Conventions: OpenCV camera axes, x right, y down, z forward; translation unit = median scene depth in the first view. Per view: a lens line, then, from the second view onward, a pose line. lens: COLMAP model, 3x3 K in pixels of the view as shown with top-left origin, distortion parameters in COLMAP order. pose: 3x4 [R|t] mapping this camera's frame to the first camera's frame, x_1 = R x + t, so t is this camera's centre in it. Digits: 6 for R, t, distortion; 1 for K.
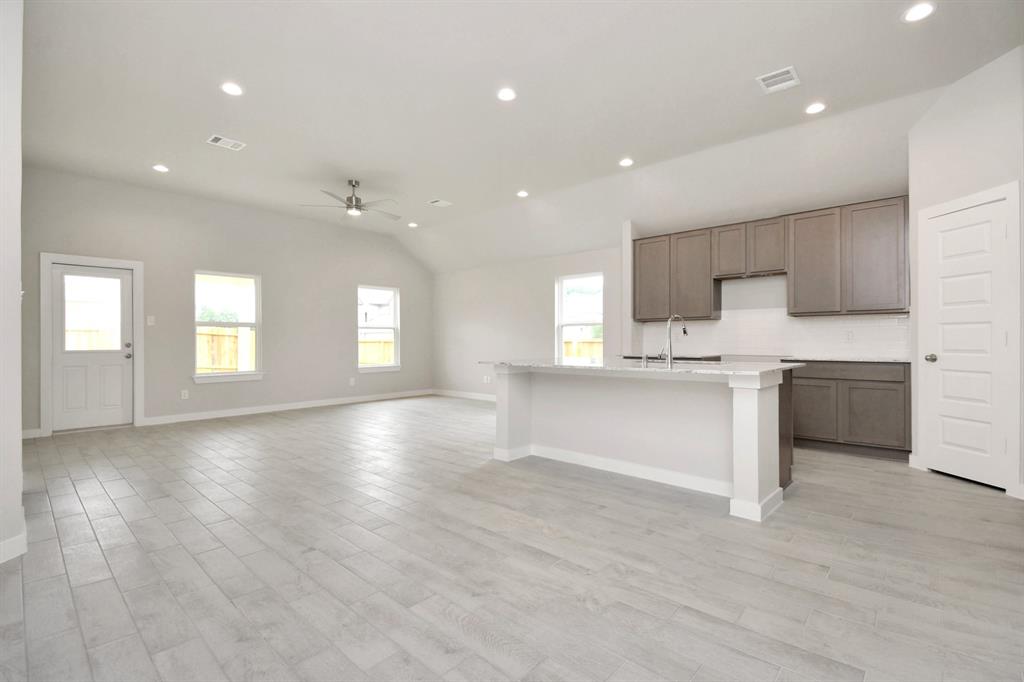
lens RADIAL K [[459.7, 0, 506.7], [0, 459.7, 337.0], [0, 0, 1]] dist [0.016052, -0.014605]
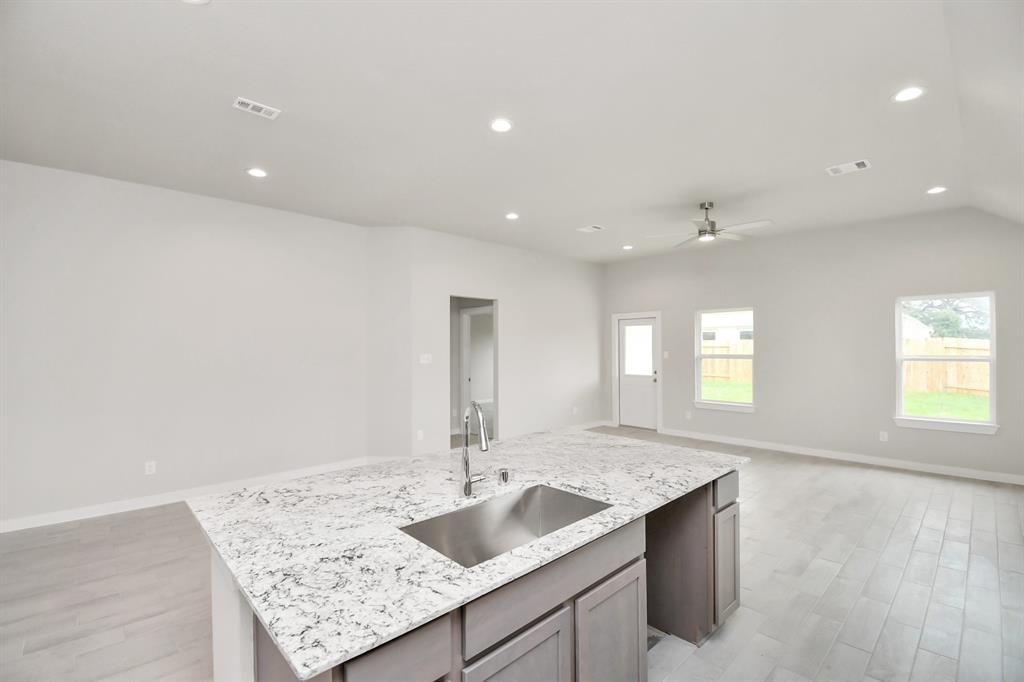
lens RADIAL K [[459.7, 0, 504.0], [0, 459.7, 346.2], [0, 0, 1]] dist [0.016052, -0.014605]
pose [[-0.072243, 0.001077, -0.997386, 0.617890], [0.010745, 0.999942, 0.000302, -0.071110], [0.997329, -0.010695, -0.072250, 0.698743]]
